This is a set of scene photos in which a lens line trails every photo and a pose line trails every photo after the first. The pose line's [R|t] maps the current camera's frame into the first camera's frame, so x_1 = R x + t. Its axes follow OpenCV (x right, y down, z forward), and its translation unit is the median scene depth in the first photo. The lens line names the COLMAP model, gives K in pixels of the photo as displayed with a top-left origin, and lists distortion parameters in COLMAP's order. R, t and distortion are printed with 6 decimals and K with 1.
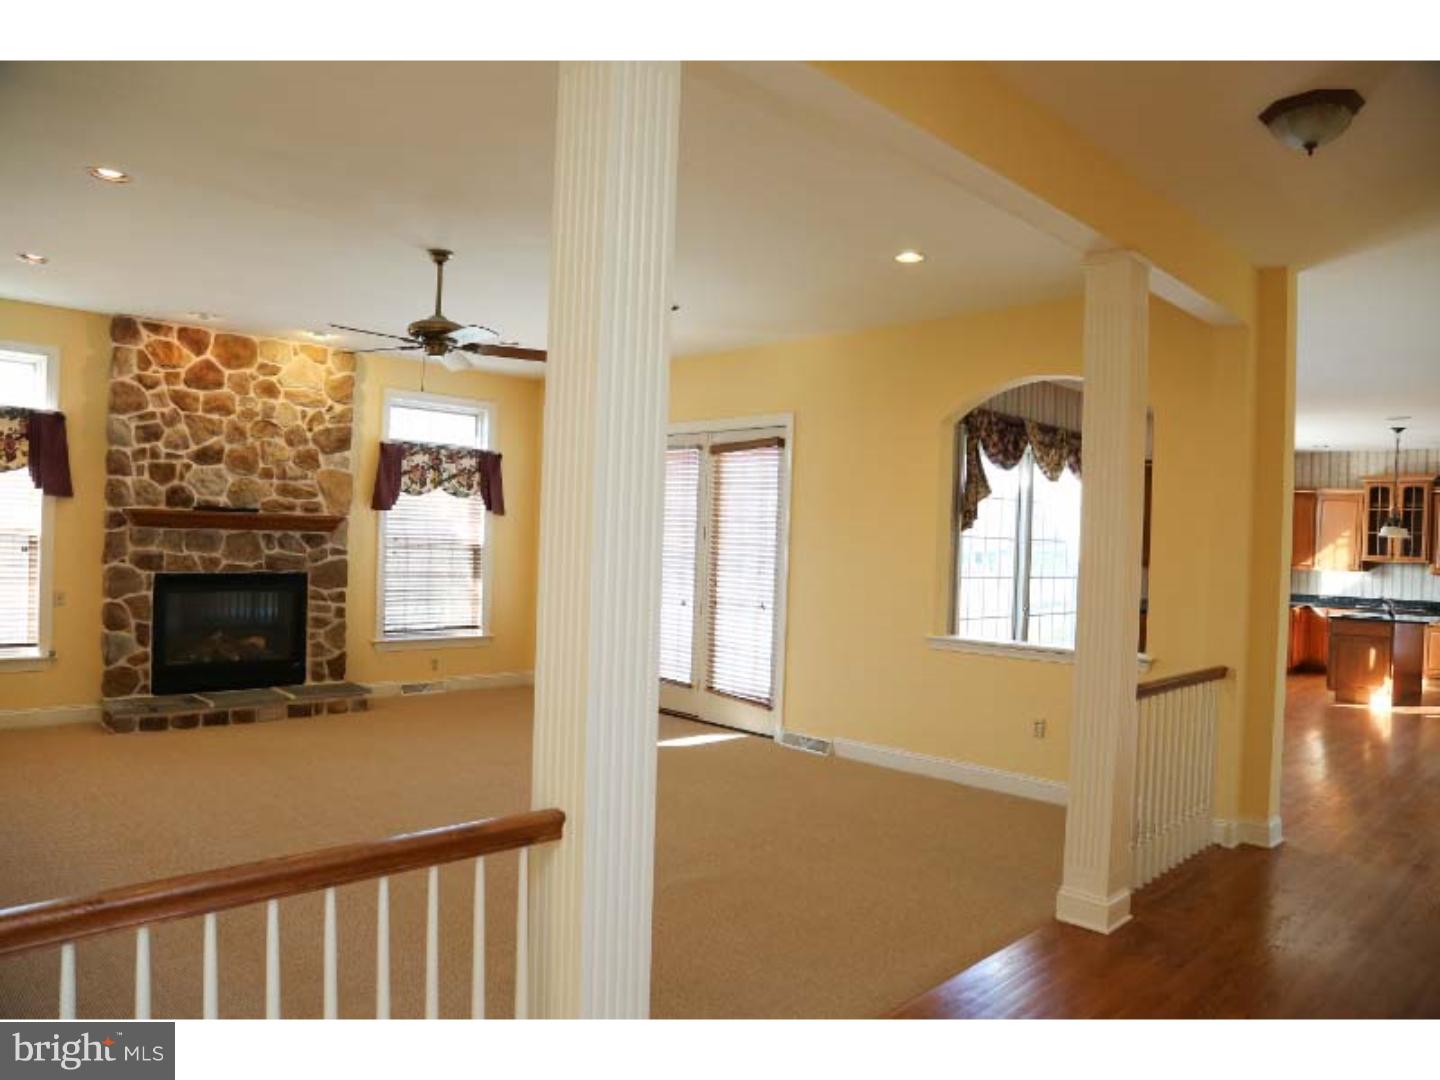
lens RADIAL K [[977.0, 0, 727.5], [0, 977.0, 550.2], [0, 0, 1]] dist [-0.113176, 0.060146]
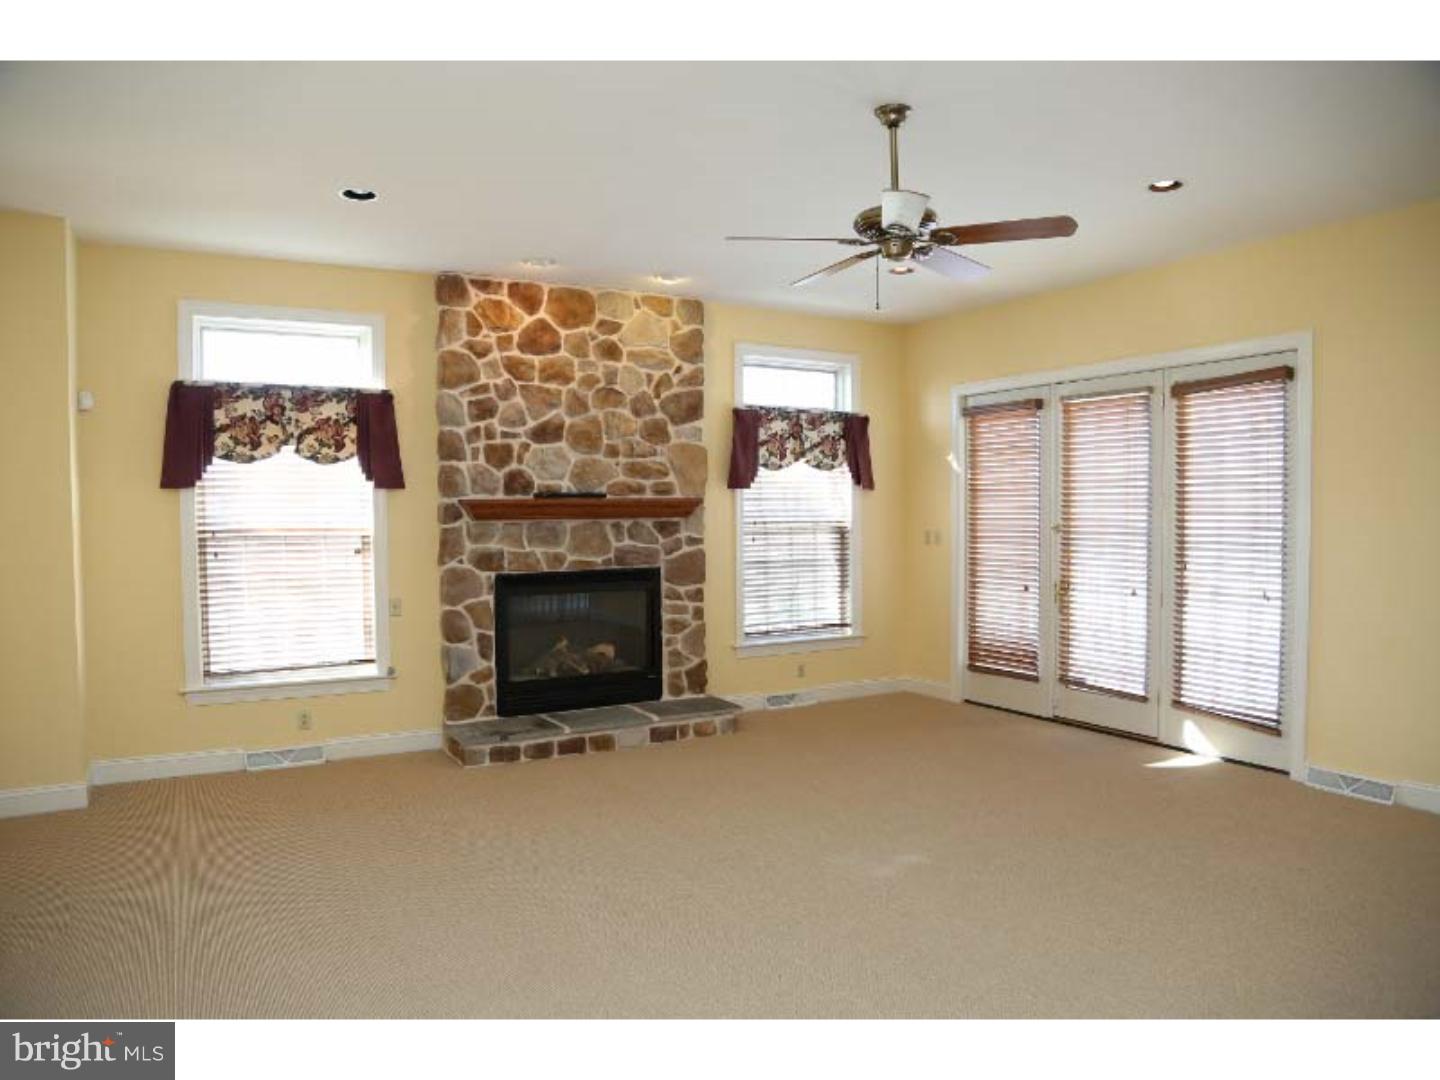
lens RADIAL K [[977.0, 0, 730.8], [0, 977.0, 550.5], [0, 0, 1]] dist [-0.113176, 0.060146]
pose [[0.966578, -0.030515, -0.254549, -0.170882], [0.036801, 0.999123, 0.019971, -0.006309], [0.253717, -0.028671, 0.966854, 0.200992]]
